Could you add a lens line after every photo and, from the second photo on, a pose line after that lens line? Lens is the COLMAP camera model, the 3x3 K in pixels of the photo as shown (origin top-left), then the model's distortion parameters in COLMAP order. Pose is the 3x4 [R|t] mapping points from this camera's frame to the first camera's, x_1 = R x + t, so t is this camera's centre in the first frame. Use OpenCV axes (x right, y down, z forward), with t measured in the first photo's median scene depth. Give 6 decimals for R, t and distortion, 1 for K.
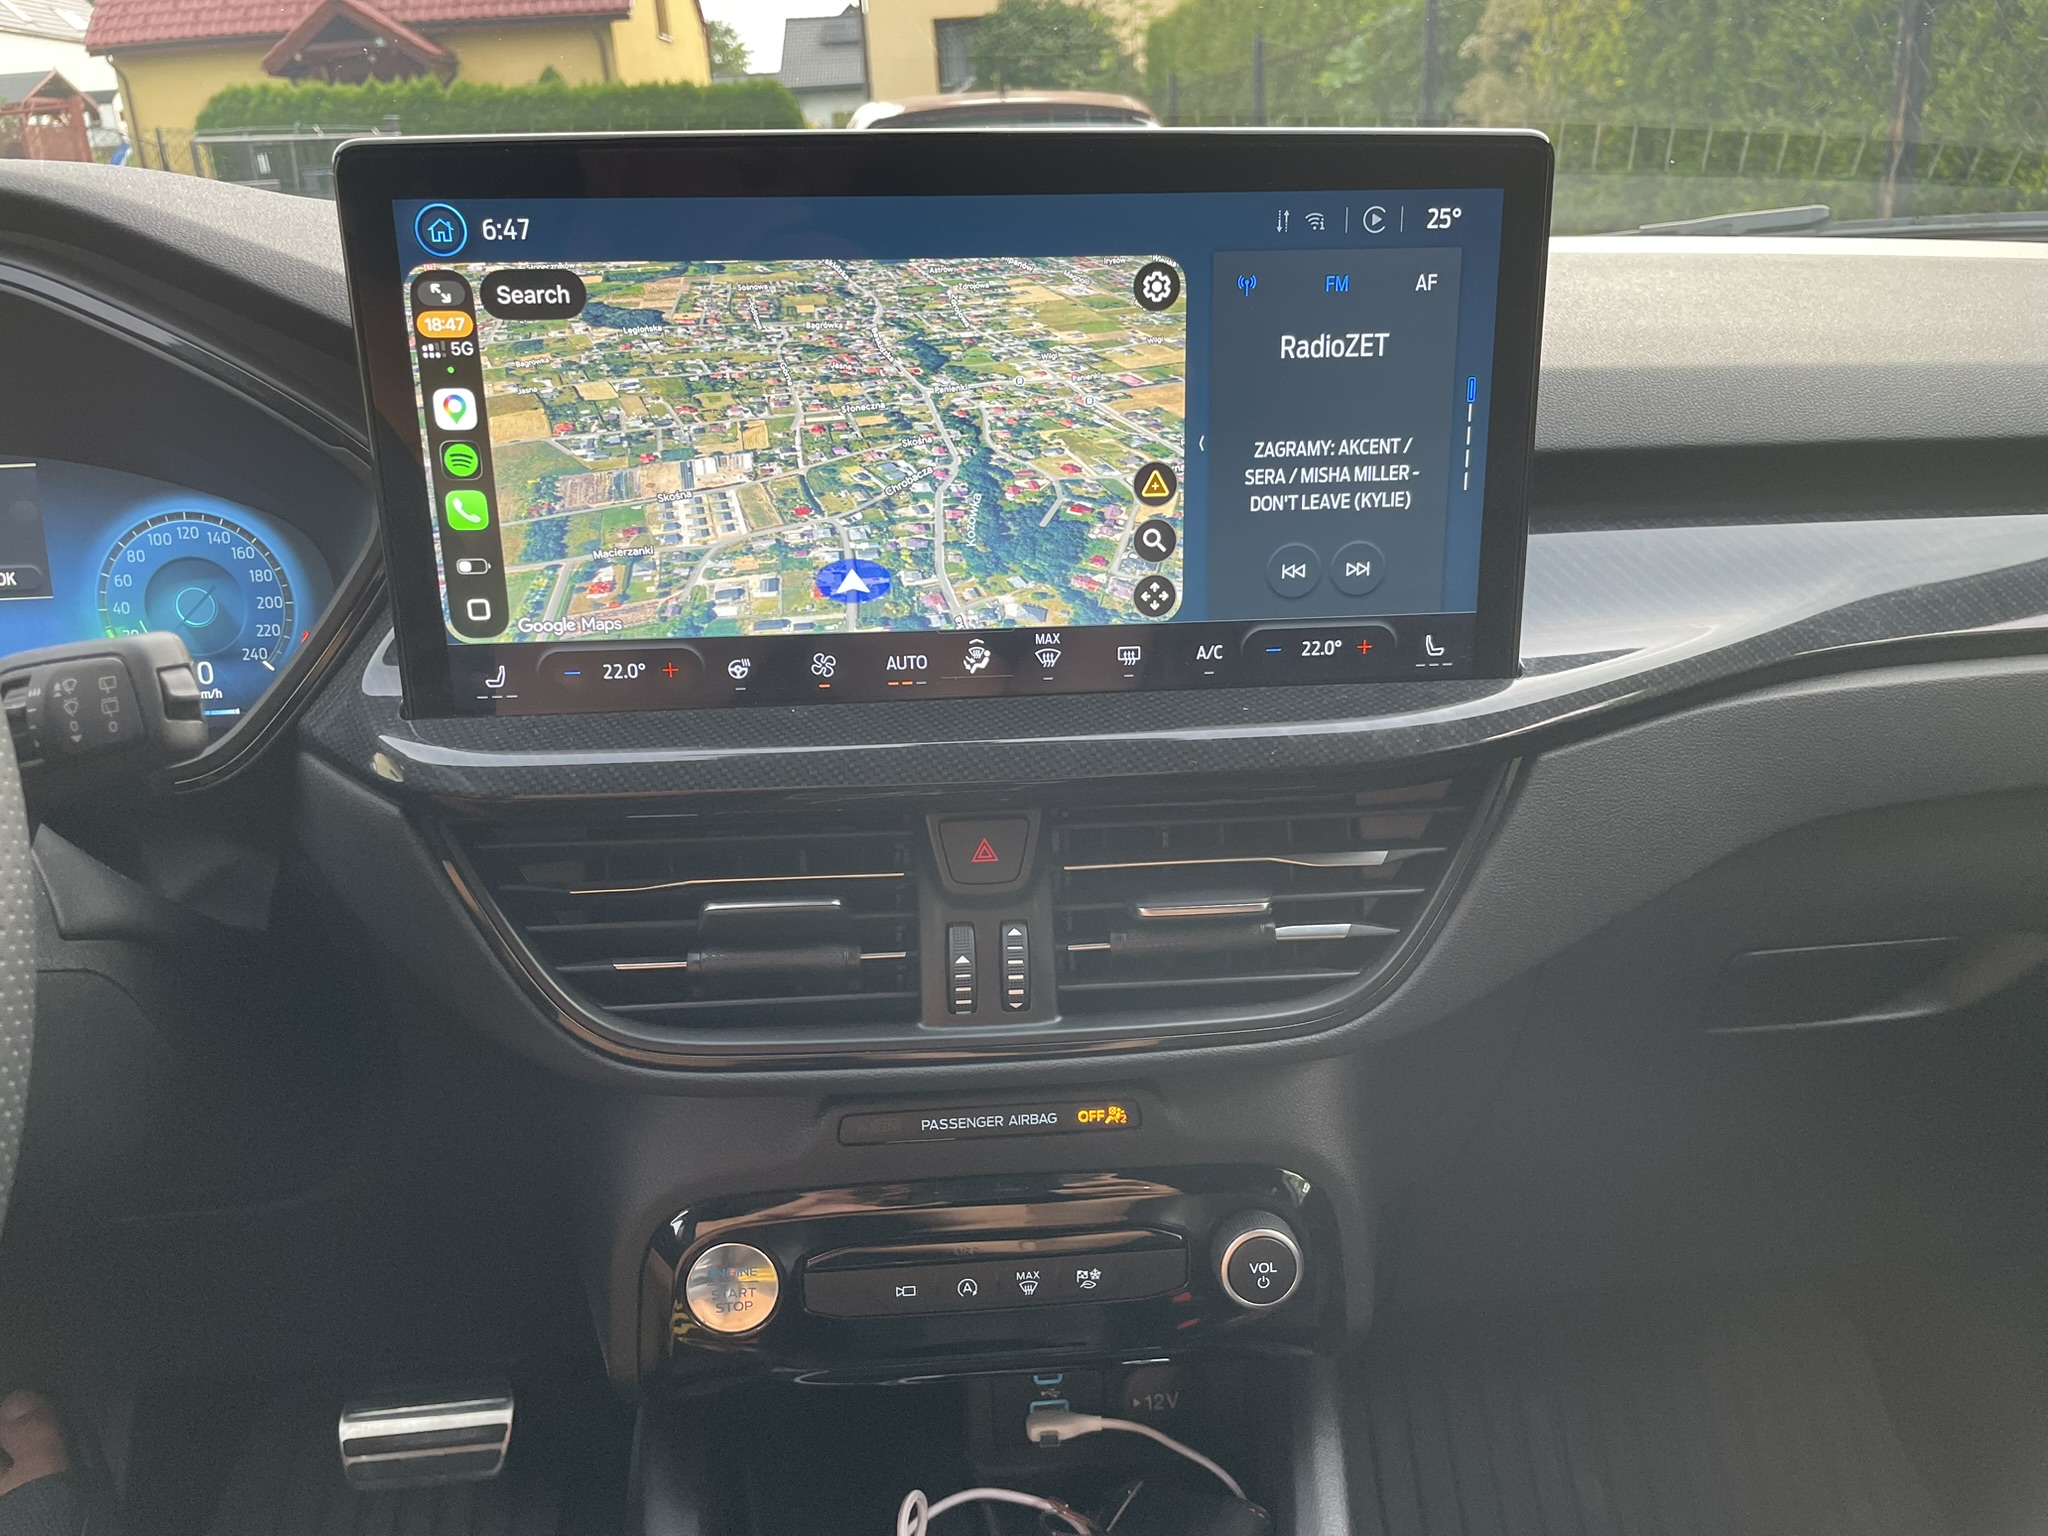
lens RADIAL K [[1493.7, 0, 1024.0], [0, 1493.7, 768.0], [0, 0, 1]] dist [0.066531, -0.123577]
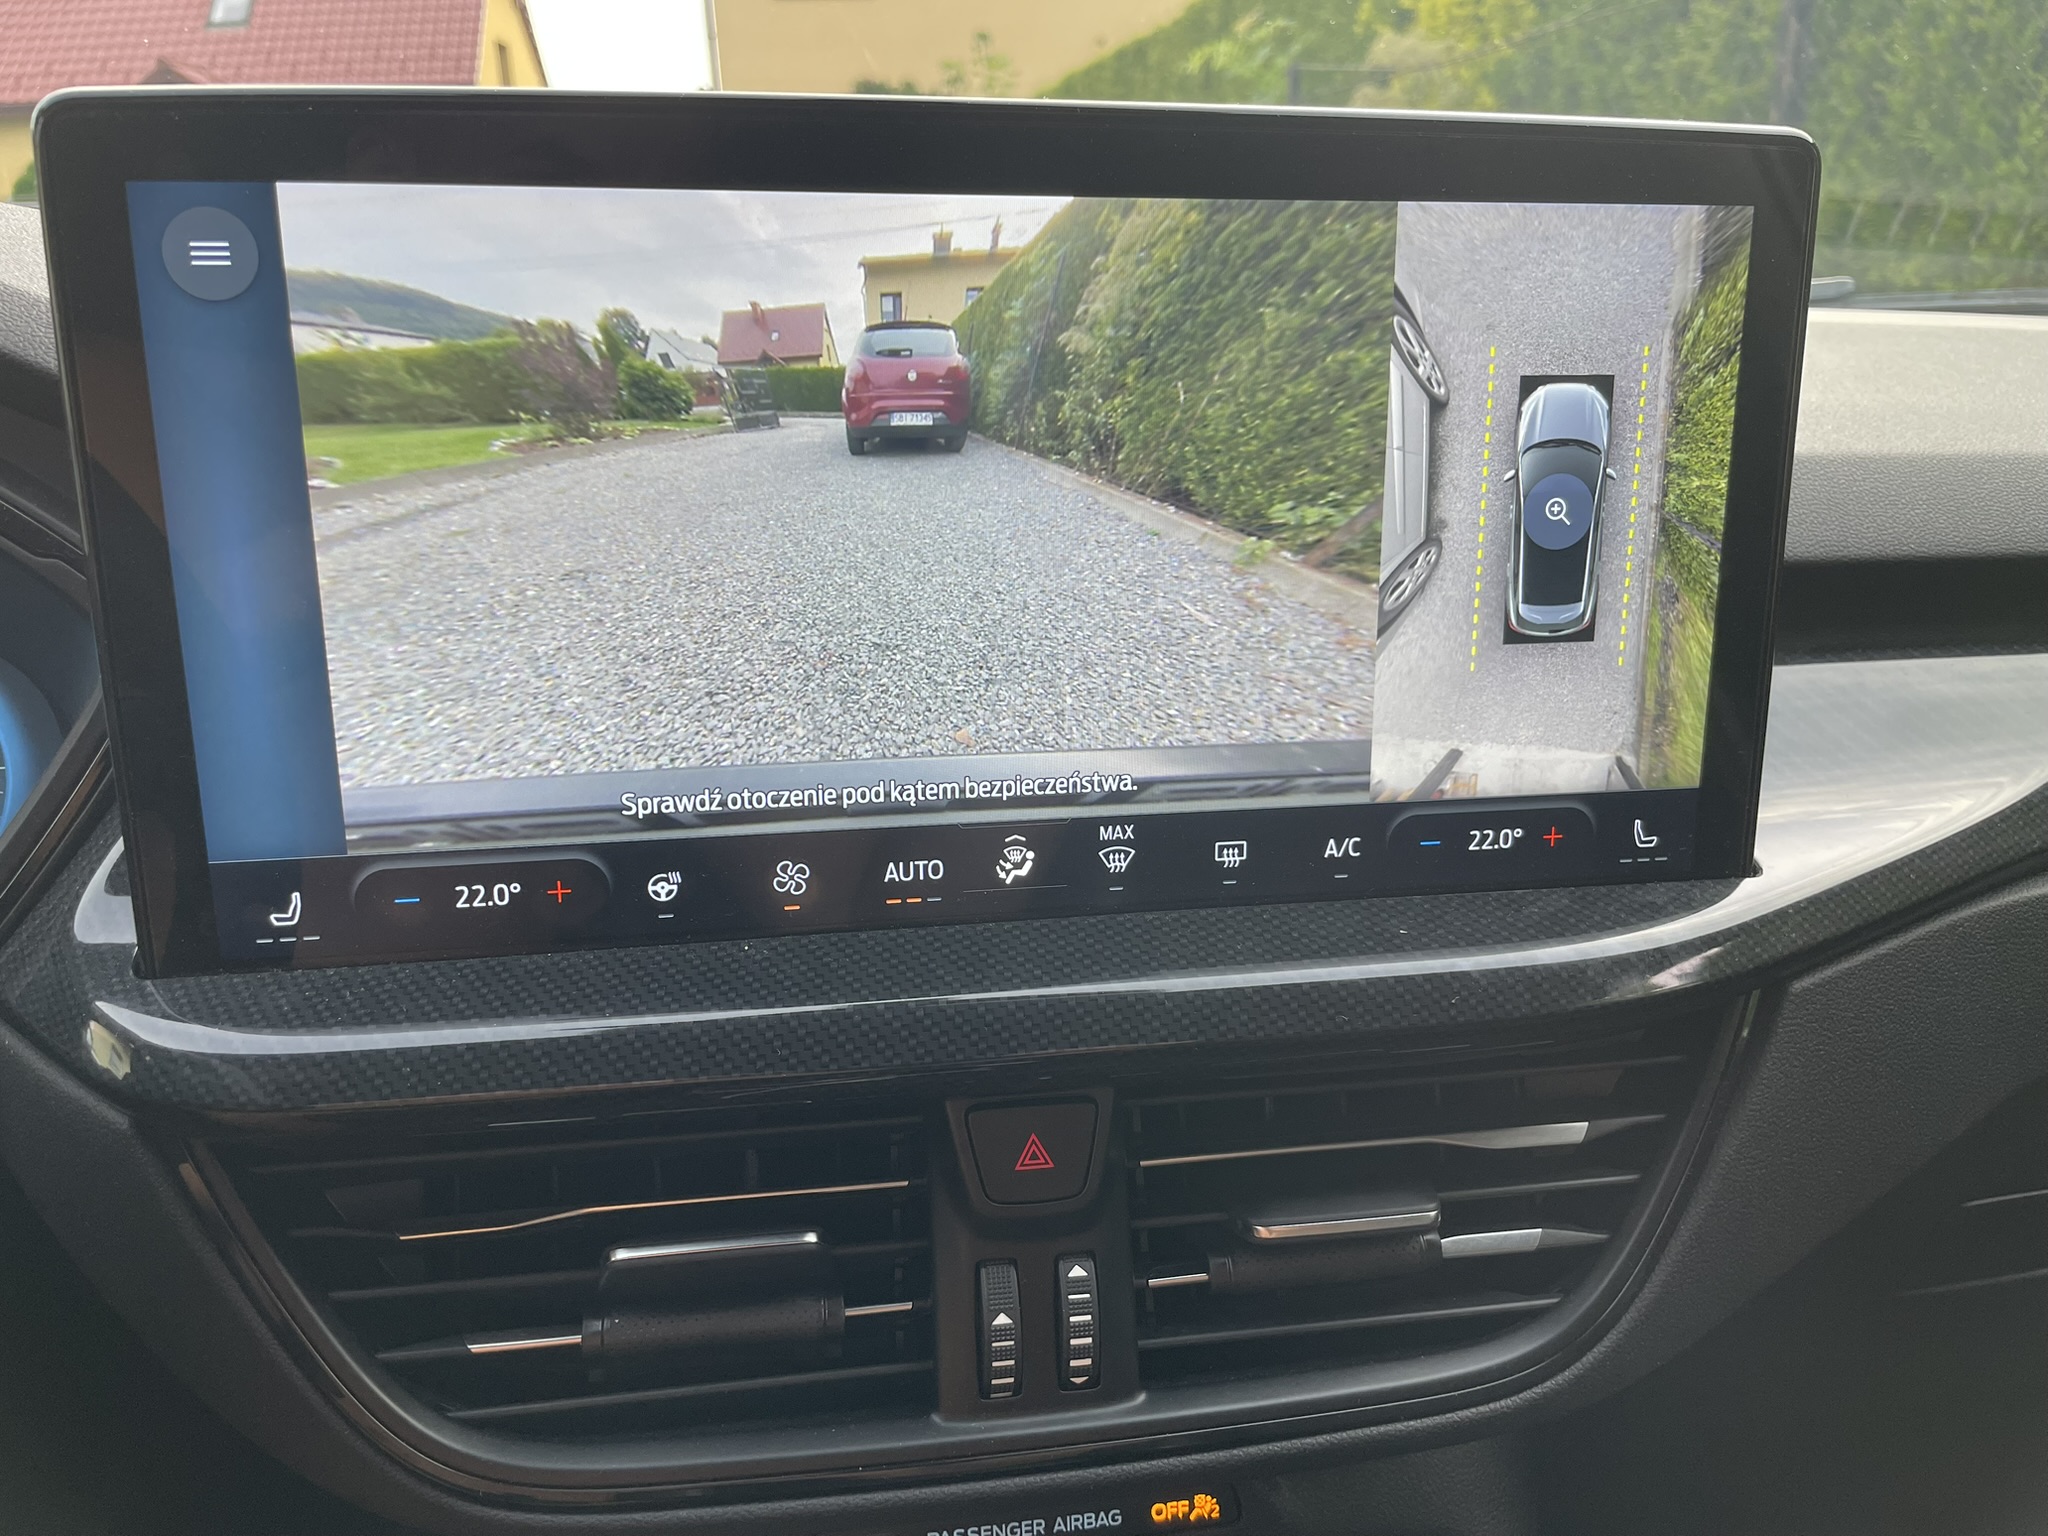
lens RADIAL K [[1552.5, 0, 1024.0], [0, 1552.5, 768.0], [0, 0, 1]] dist [0.043695, -0.093676]
pose [[0.996908, -0.006589, 0.078304, -0.083185], [0.011170, 0.998242, -0.058202, -0.075367], [-0.077783, 0.058897, 0.995229, 0.290641]]
